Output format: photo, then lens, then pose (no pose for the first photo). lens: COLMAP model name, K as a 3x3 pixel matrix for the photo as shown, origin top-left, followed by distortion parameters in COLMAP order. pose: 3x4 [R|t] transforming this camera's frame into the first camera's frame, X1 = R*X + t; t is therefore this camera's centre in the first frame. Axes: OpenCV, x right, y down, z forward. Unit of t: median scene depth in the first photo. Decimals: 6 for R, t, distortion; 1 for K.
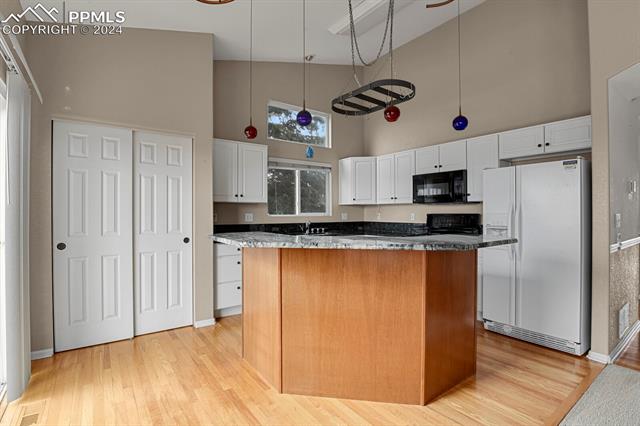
lens RADIAL K [[312.9, 0, 323.3], [0, 312.9, 213.5], [0, 0, 1]] dist [-0.027447, -0.004054]
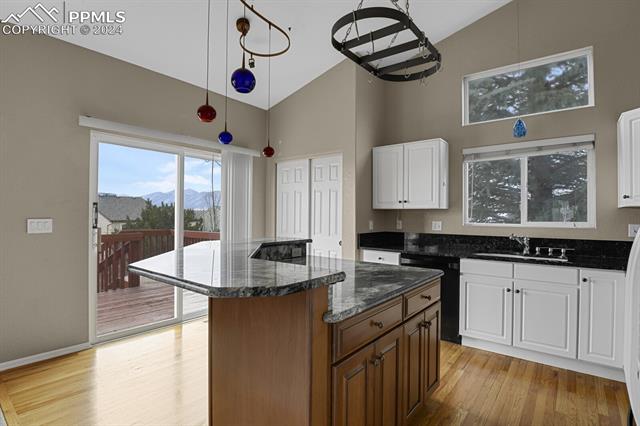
lens RADIAL K [[312.9, 0, 336.7], [0, 312.9, 213.9], [0, 0, 1]] dist [-0.027447, -0.004054]
pose [[0.277881, -0.002294, -0.960613, 0.582980], [-0.007509, 0.999961, -0.004560, -0.015894], [0.960586, 0.008480, 0.277853, 0.574919]]
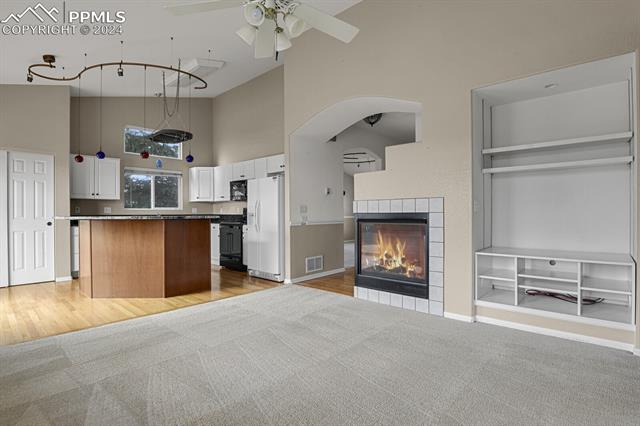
lens RADIAL K [[312.9, 0, 320.3], [0, 312.9, 214.4], [0, 0, 1]] dist [-0.027447, -0.004054]
pose [[0.977943, -0.003444, 0.208843, 0.458798], [0.002668, 0.999988, 0.003996, 0.033008], [-0.208855, -0.003351, 0.977941, -0.616312]]
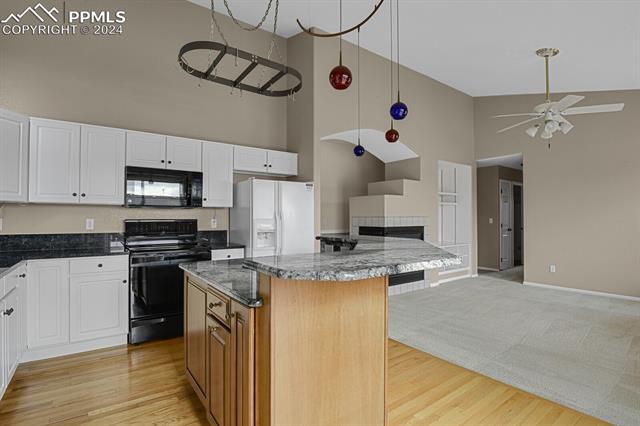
lens RADIAL K [[312.9, 0, 318.4], [0, 312.9, 217.8], [0, 0, 1]] dist [-0.027447, -0.004054]
pose [[0.005520, 0.005739, 0.999968, -0.481647], [0.001475, 0.999982, -0.005747, 0.002028], [-0.999984, 0.001507, 0.005511, 0.641371]]
